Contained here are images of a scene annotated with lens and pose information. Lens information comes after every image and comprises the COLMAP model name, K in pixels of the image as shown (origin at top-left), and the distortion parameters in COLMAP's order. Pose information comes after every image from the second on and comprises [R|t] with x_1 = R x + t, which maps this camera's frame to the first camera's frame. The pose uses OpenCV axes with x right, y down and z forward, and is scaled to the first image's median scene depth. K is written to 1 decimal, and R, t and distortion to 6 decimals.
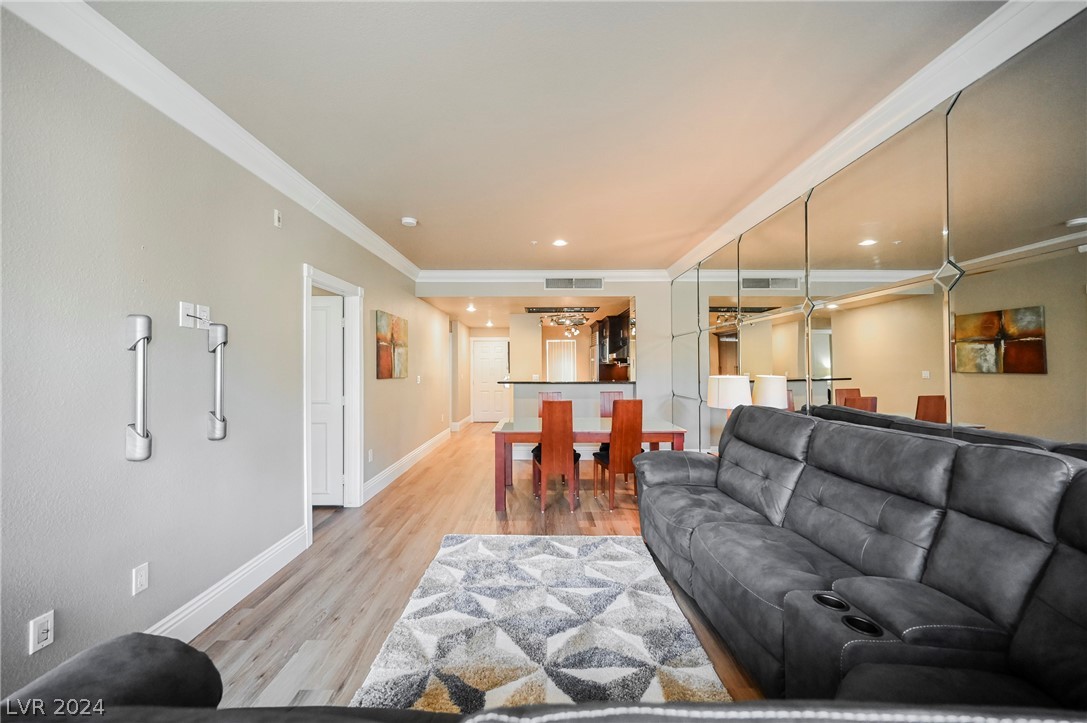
lens RADIAL K [[429.7, 0, 541.2], [0, 429.7, 363.1], [0, 0, 1]] dist [-0.001124, -0.000091]
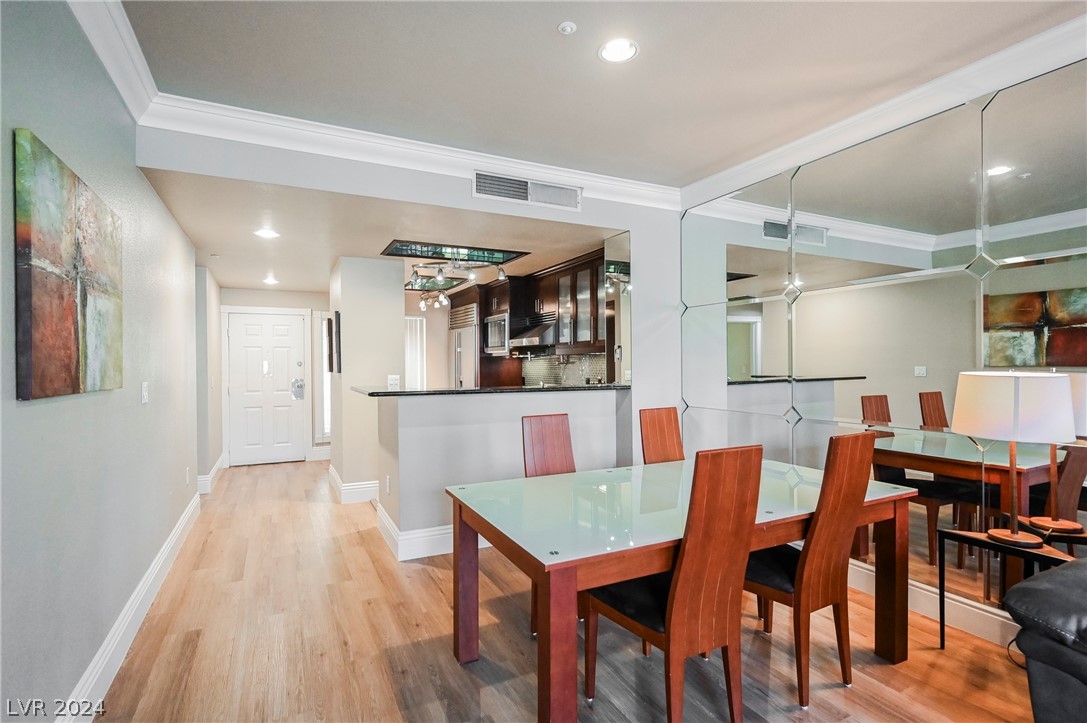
lens RADIAL K [[525.9, 0, 541.2], [0, 525.9, 366.5], [0, 0, 1]] dist [-0.009189, 0.000016]
pose [[0.891557, -0.003430, 0.452896, -0.292679], [-0.002501, 0.999919, 0.012498, 0.015419], [-0.452902, -0.012275, 0.891476, 0.696479]]
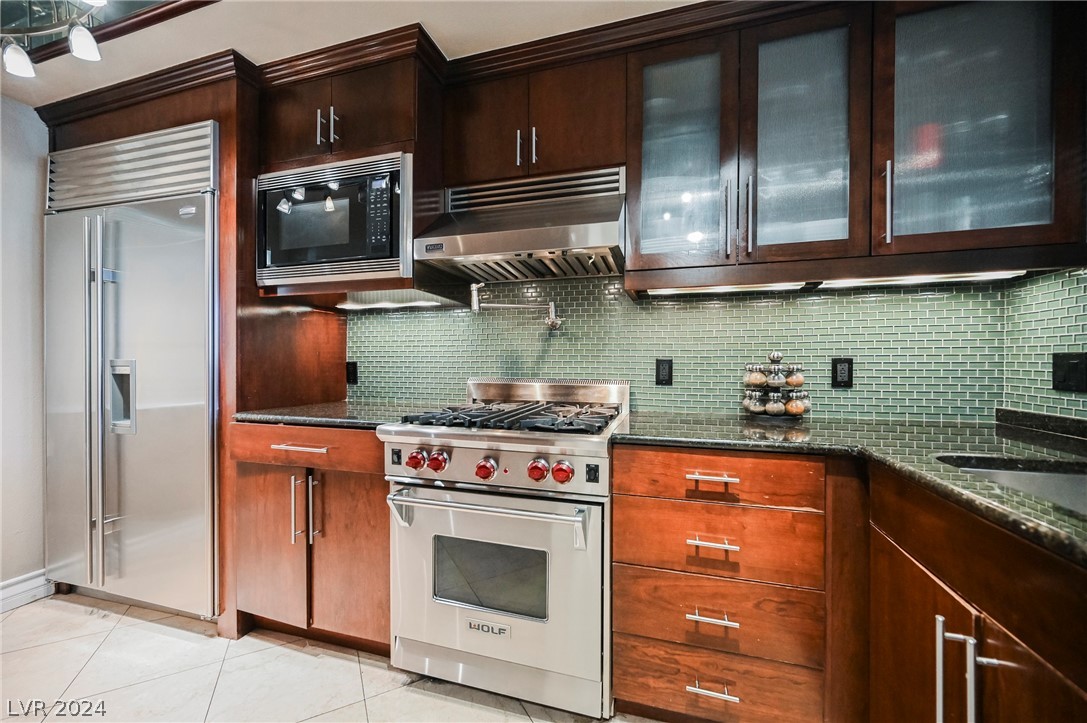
lens RADIAL K [[428.3, 0, 540.5], [0, 428.3, 365.1], [0, 0, 1]] dist [-0.000266, -0.000099]
pose [[0.295031, -0.001167, 0.955487, -0.015080], [-0.011757, 0.999919, 0.004851, 0.072099], [-0.955415, -0.012664, 0.294993, 1.914641]]
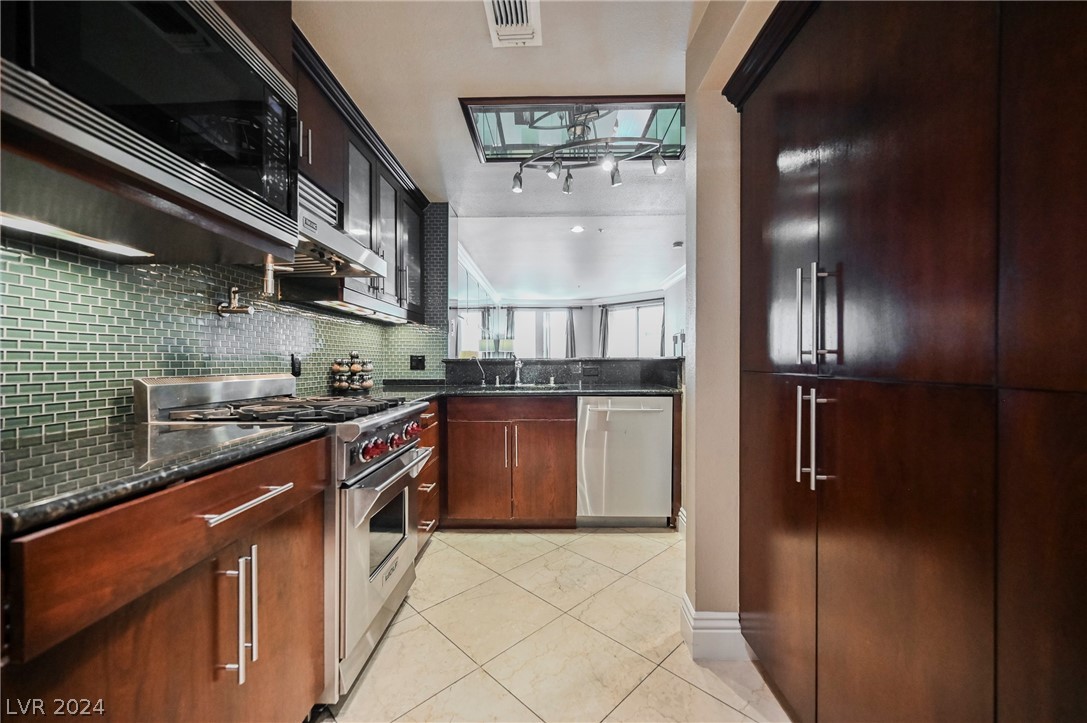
lens RADIAL K [[426.4, 0, 545.2], [0, 426.4, 362.2], [0, 0, 1]] dist [-0.001890, -0.000261]
pose [[-0.999955, 0.007688, 0.005623, 0.143963], [0.007644, 0.999940, -0.007848, 0.082894], [-0.005683, -0.007805, -0.999953, 2.476862]]
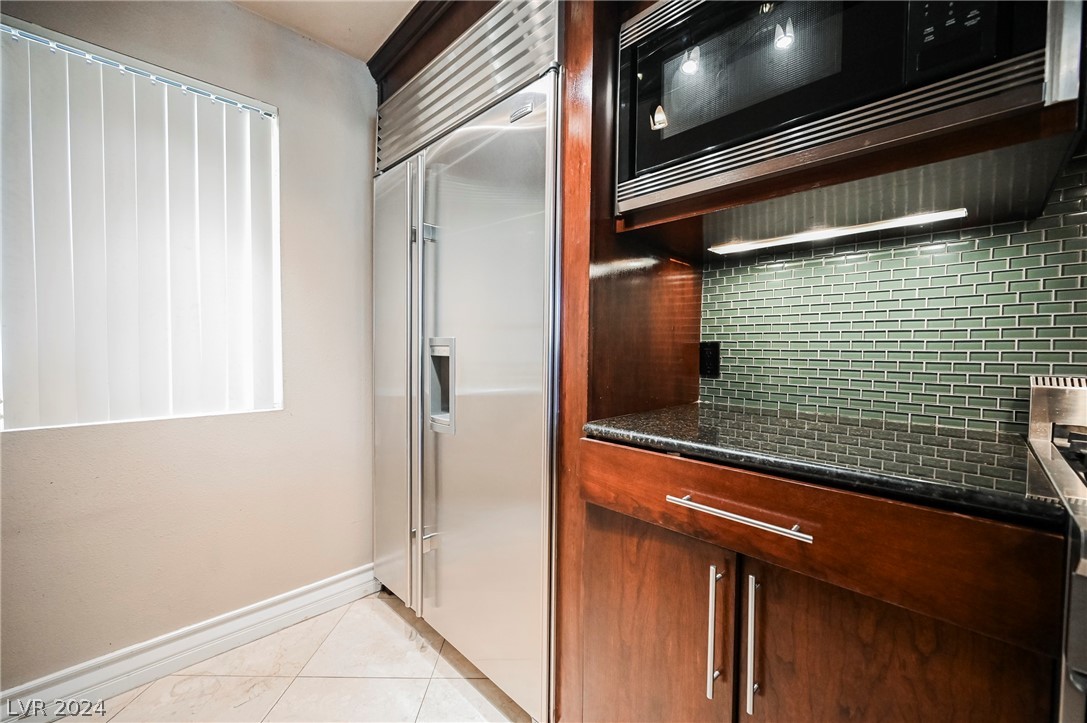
lens RADIAL K [[427.8, 0, 542.2], [0, 427.8, 360.2], [0, 0, 1]] dist [-0.001963, -0.000106]
pose [[0.714693, -0.009683, 0.699371, 0.105161], [-0.018677, 0.999283, 0.032922, 0.079524], [-0.699189, -0.036591, 0.714000, 2.172394]]
